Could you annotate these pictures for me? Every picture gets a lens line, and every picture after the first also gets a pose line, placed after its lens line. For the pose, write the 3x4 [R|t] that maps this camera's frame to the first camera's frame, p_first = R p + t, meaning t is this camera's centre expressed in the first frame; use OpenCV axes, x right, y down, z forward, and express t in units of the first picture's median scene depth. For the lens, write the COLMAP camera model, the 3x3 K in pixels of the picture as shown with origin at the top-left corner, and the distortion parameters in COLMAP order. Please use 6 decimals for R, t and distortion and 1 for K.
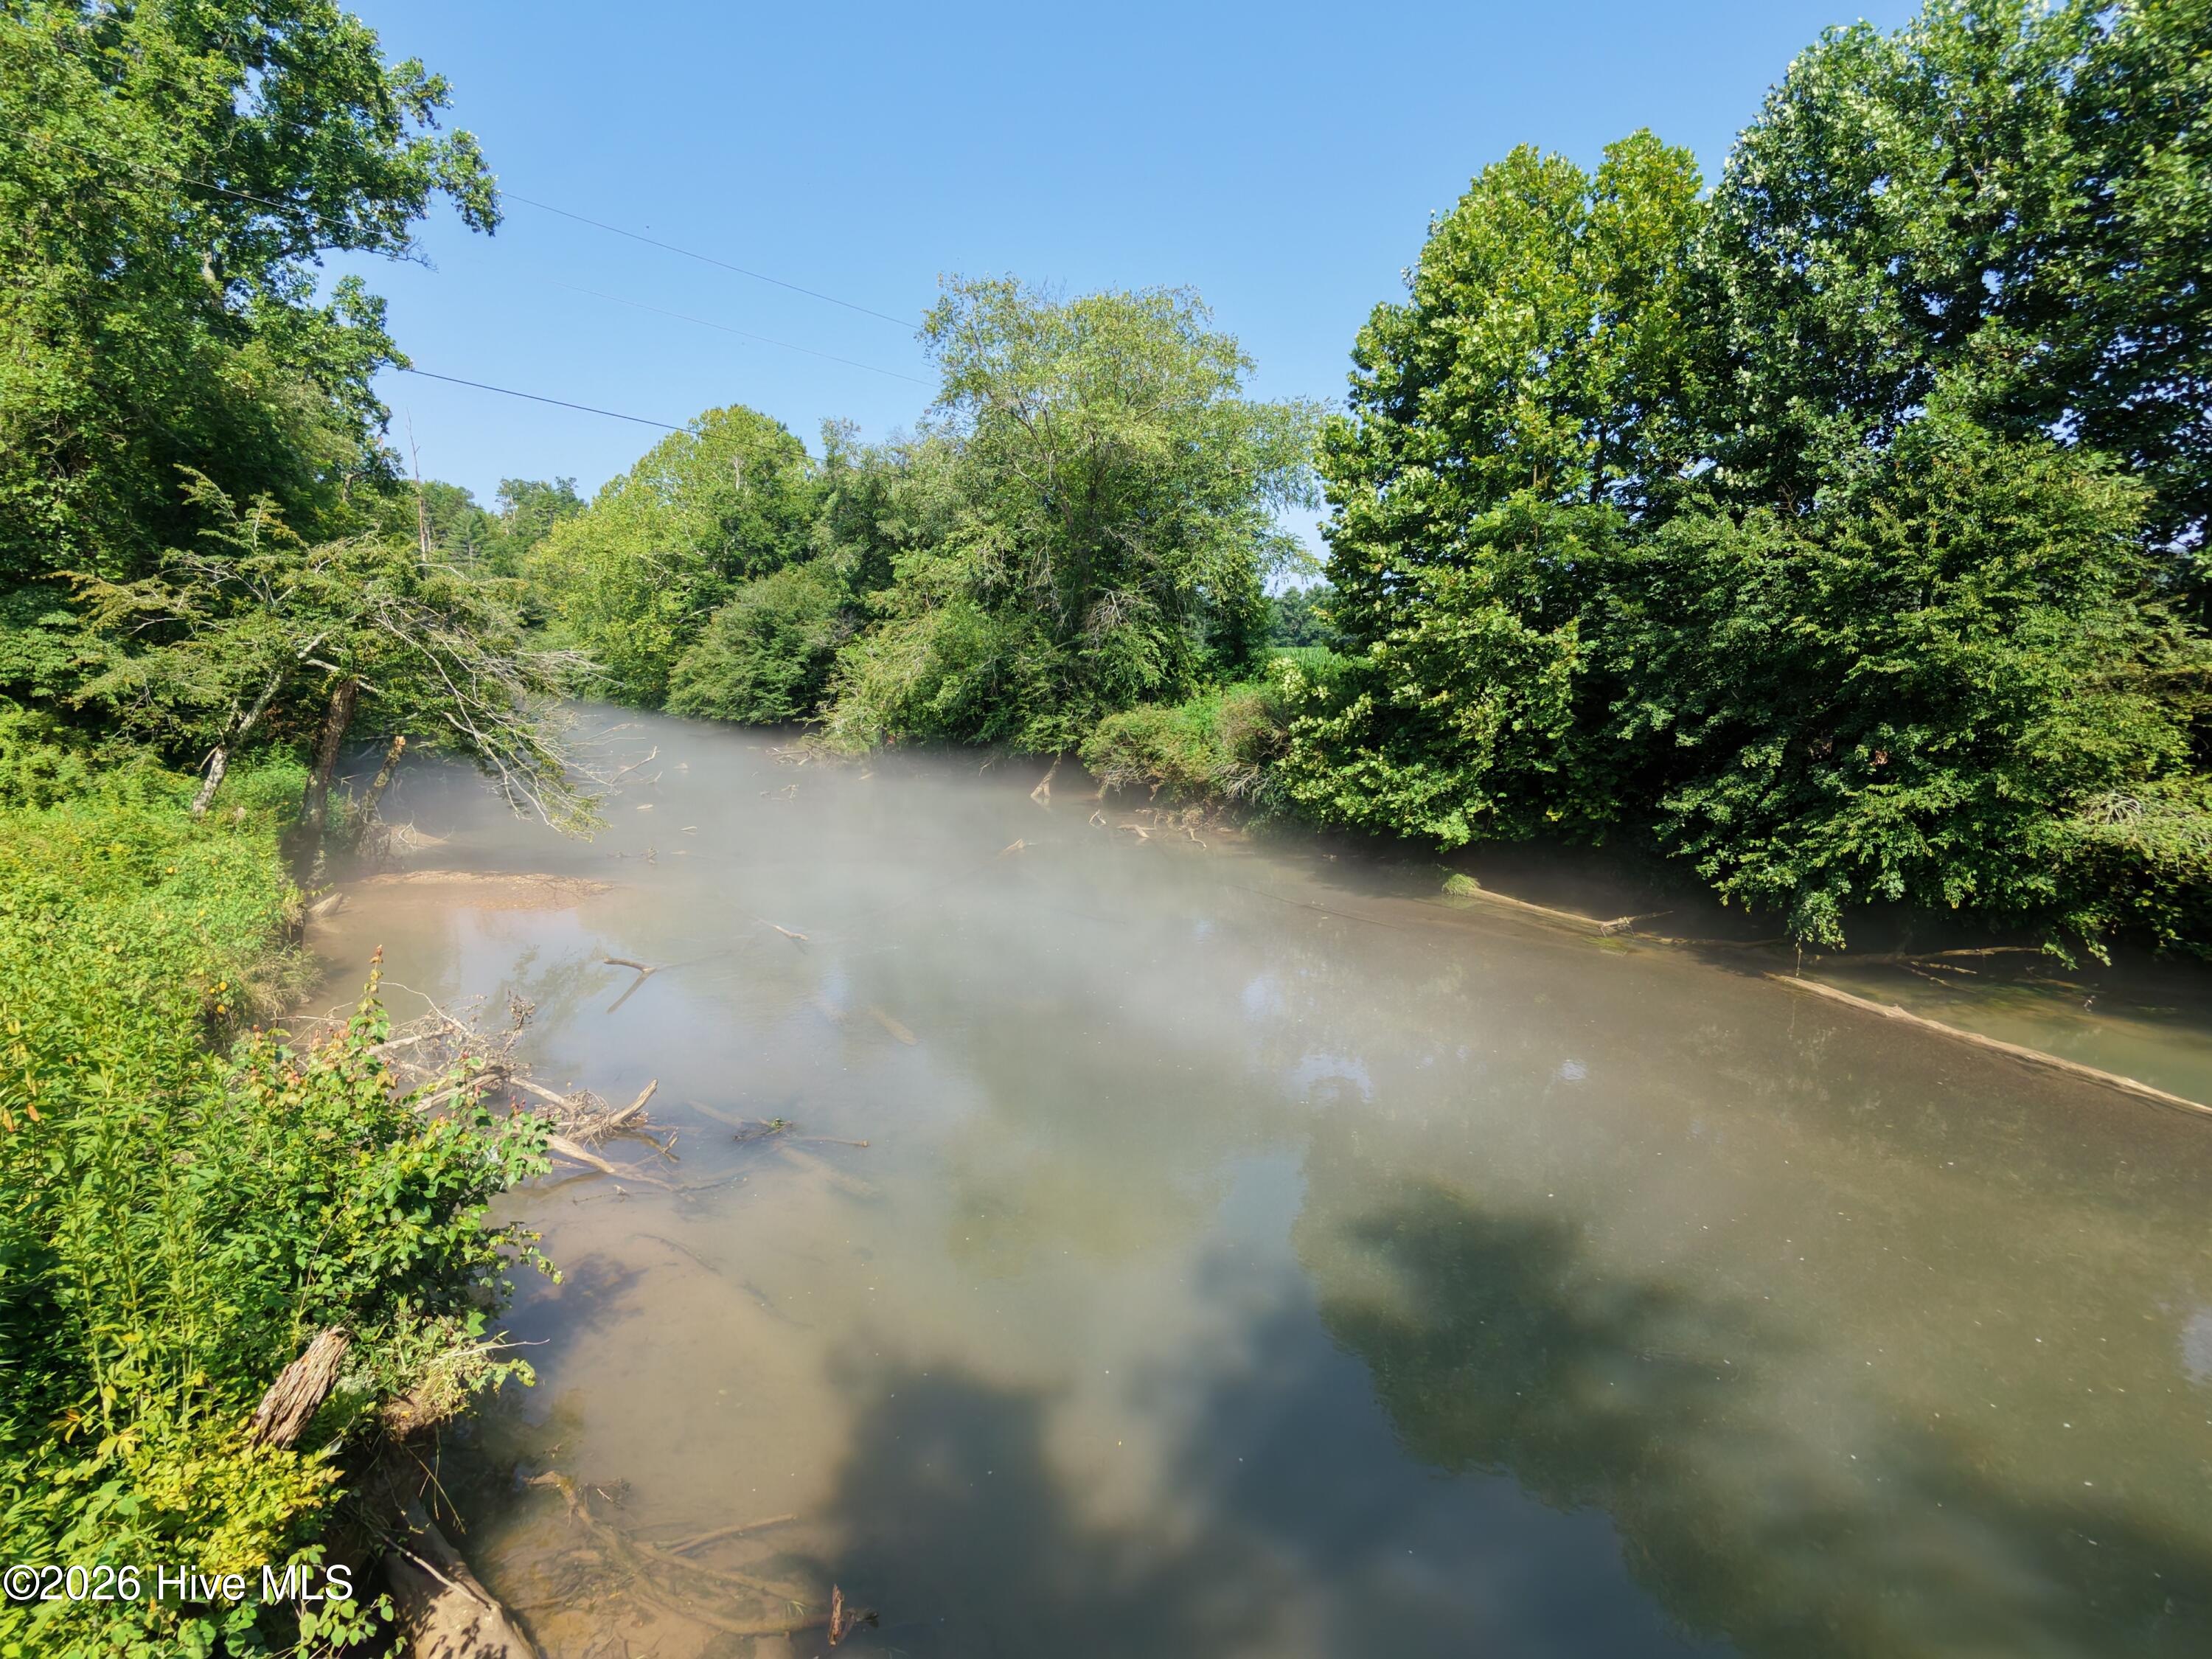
lens RADIAL K [[1061.9, 0, 1102.5], [0, 1061.9, 829.8], [0, 0, 1]] dist [-0.002103, 0.004051]
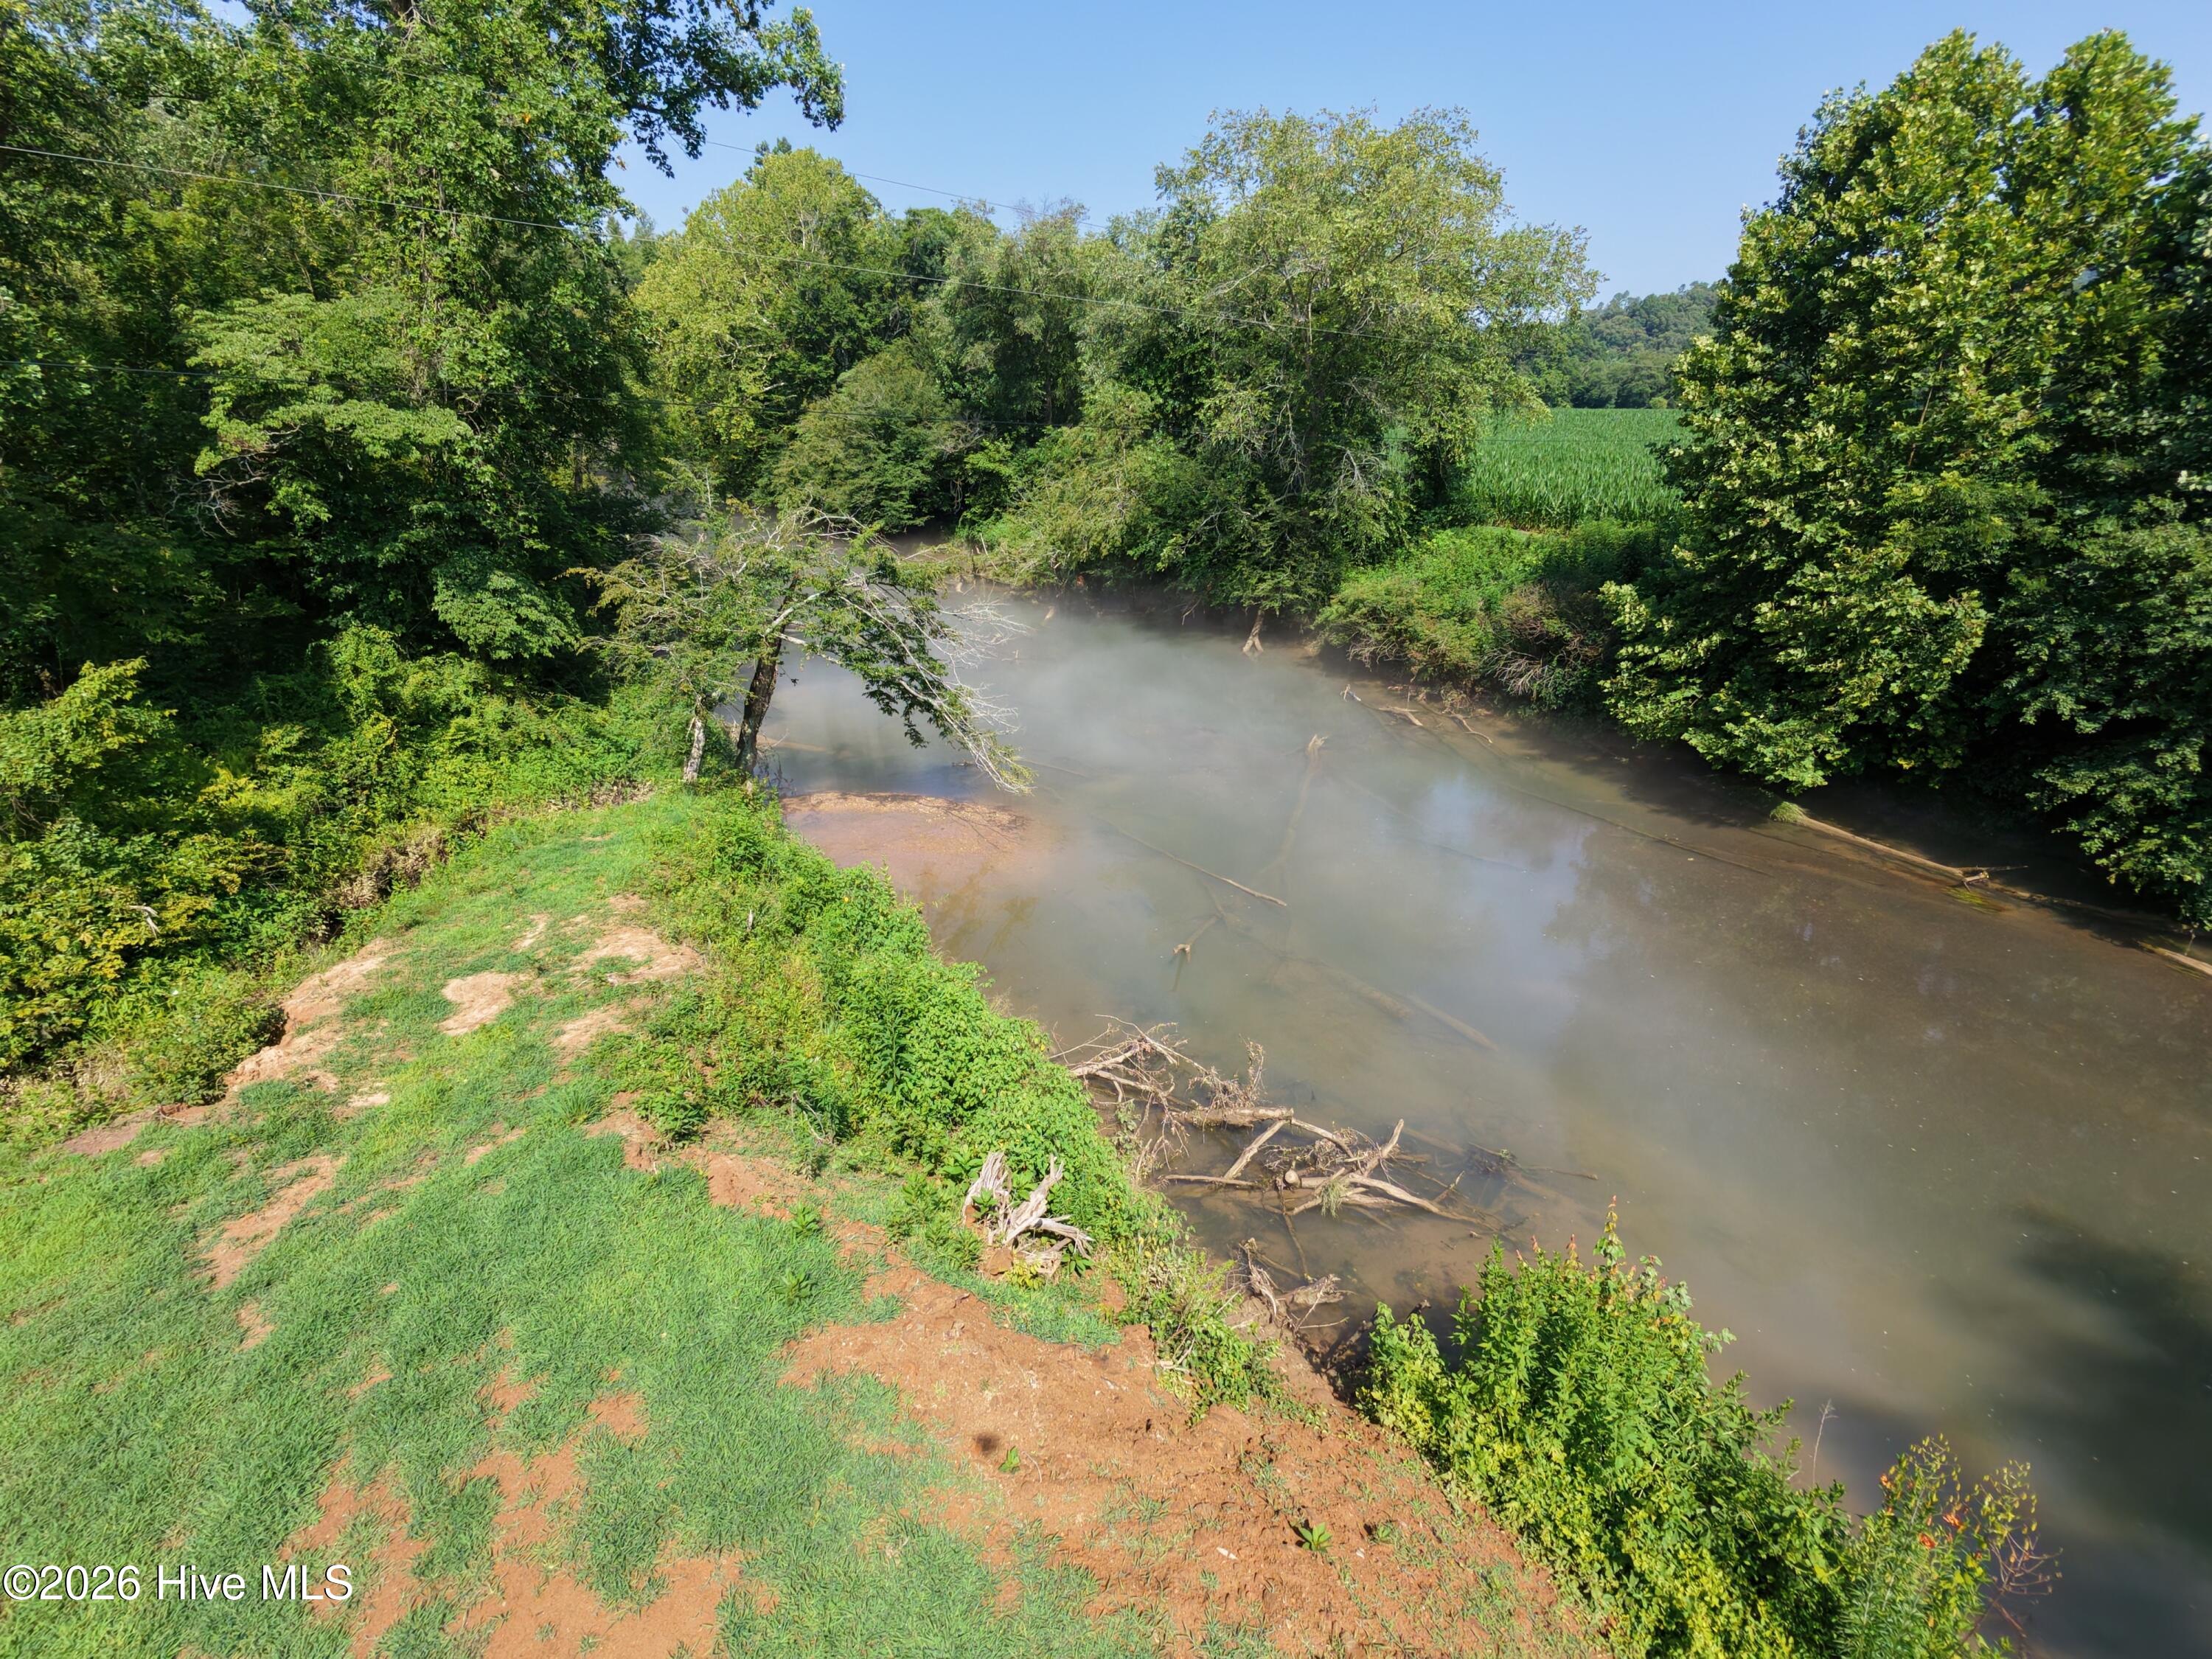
lens RADIAL K [[1061.9, 0, 1102.5], [0, 1061.9, 829.8], [0, 0, 1]] dist [-0.002103, 0.004051]
pose [[0.999972, -0.007057, 0.002658, -0.342496], [0.006224, 0.971370, 0.237491, -0.178431], [-0.004258, -0.237468, 0.971386, -0.067848]]
